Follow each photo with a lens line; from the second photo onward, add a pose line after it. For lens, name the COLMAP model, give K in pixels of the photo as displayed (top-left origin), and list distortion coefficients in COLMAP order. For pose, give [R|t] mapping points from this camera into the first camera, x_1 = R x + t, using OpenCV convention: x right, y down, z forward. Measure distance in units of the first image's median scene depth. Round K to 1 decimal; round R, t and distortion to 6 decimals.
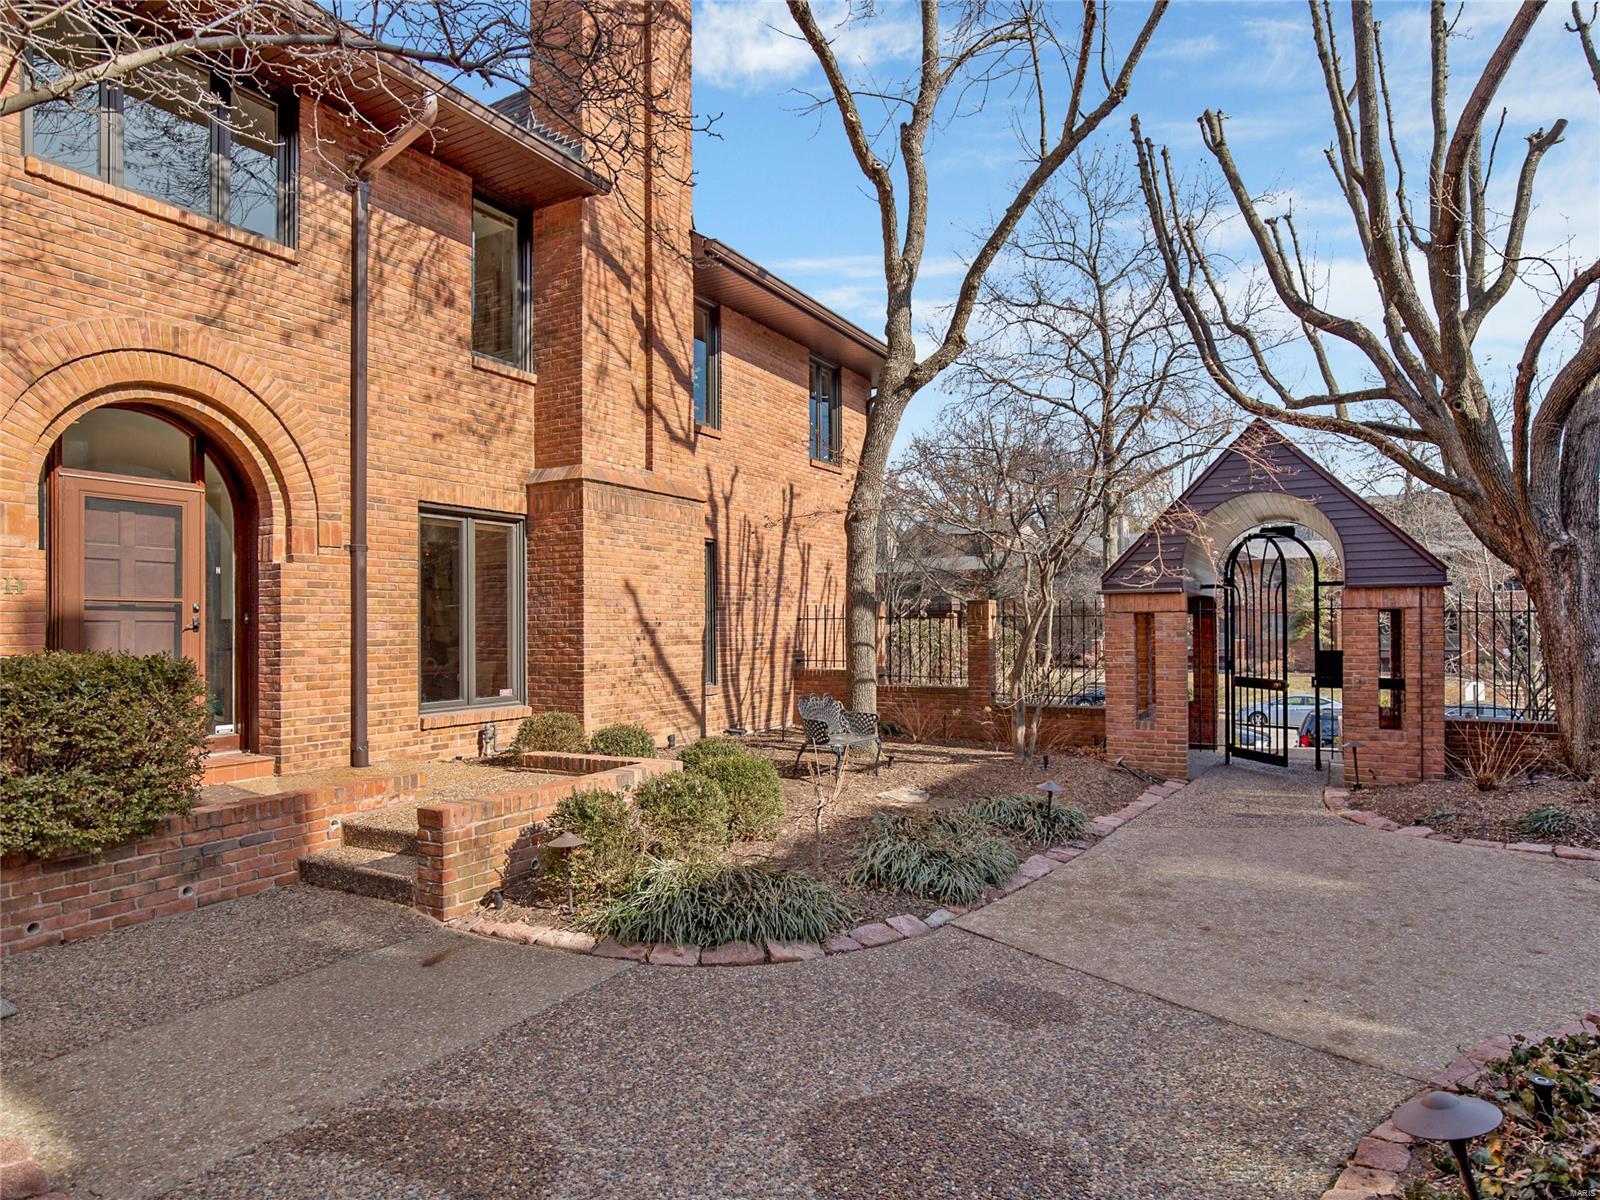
lens RADIAL K [[954.6, 0, 798.7], [0, 954.6, 612.3], [0, 0, 1]] dist [-0.021336, 0.000387]
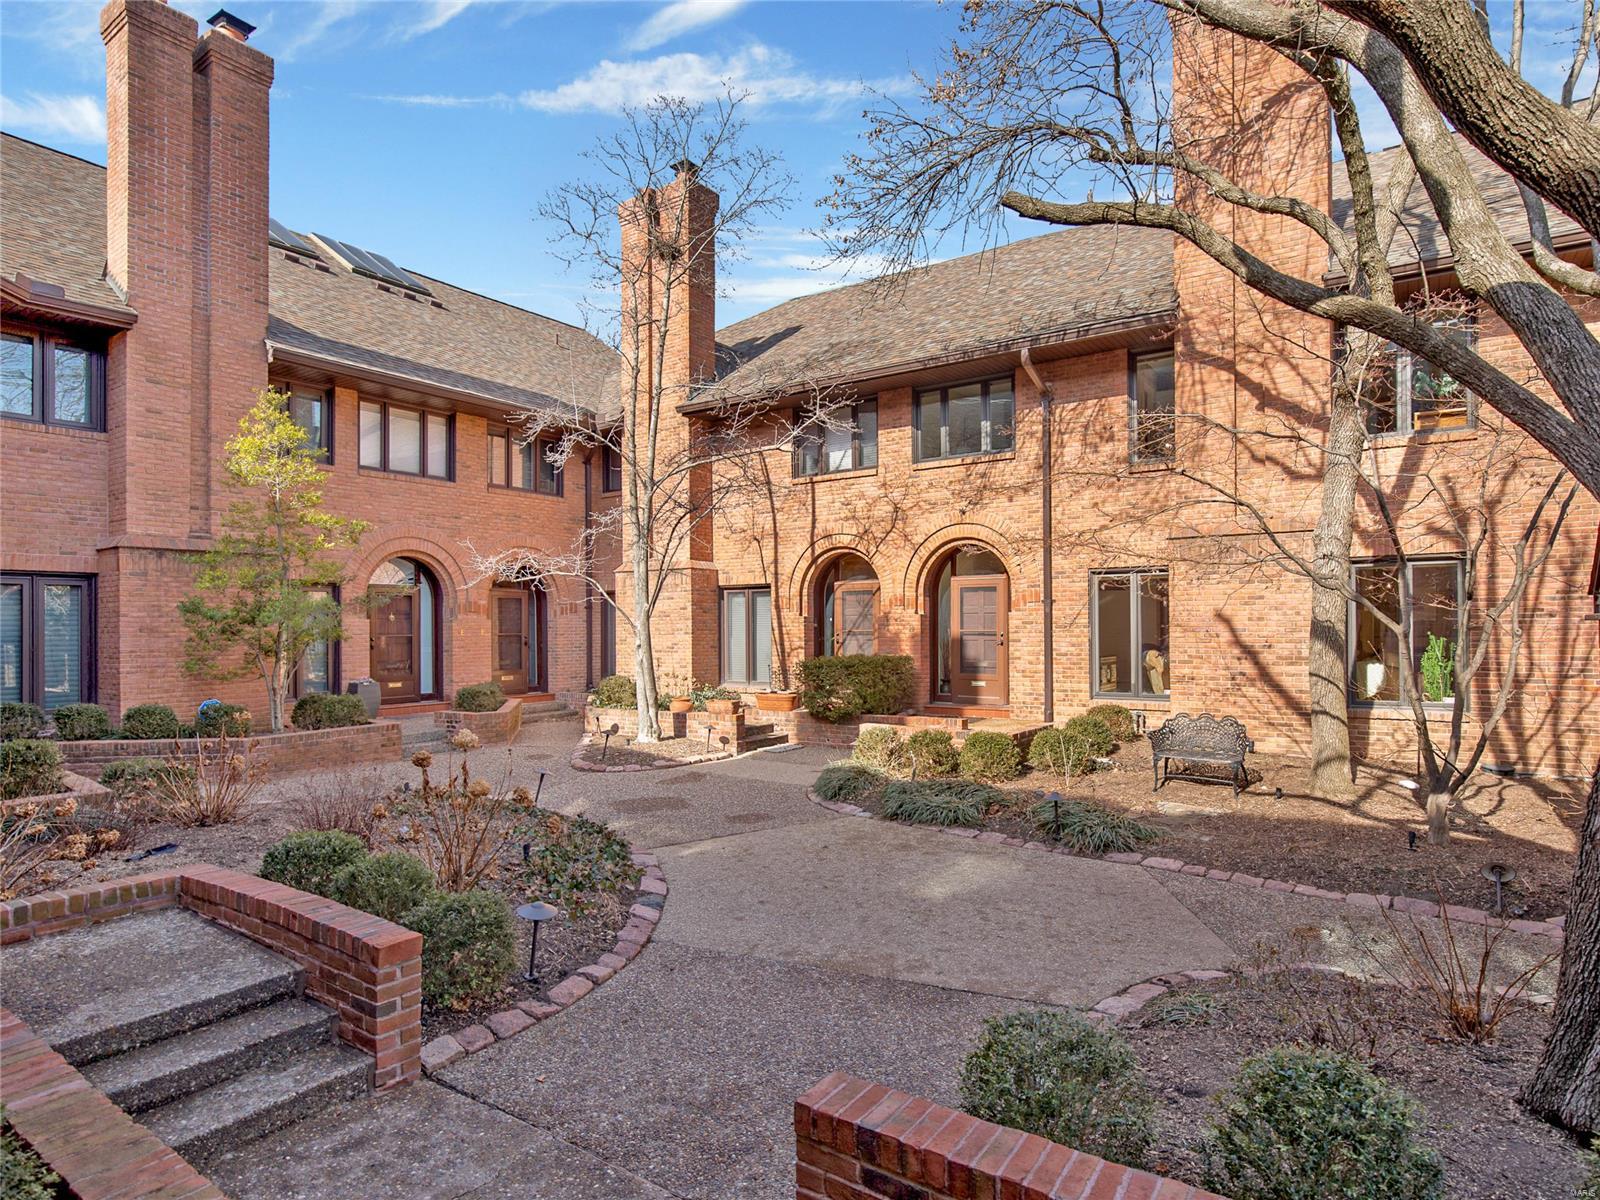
lens RADIAL K [[870.9, 0, 799.9], [0, 870.9, 608.3], [0, 0, 1]] dist [-0.000903, -0.000366]
pose [[-0.106728, -0.012328, -0.994212, 1.011658], [0.025544, 0.999559, -0.015136, -0.033949], [0.993960, -0.027012, -0.106366, 0.577944]]
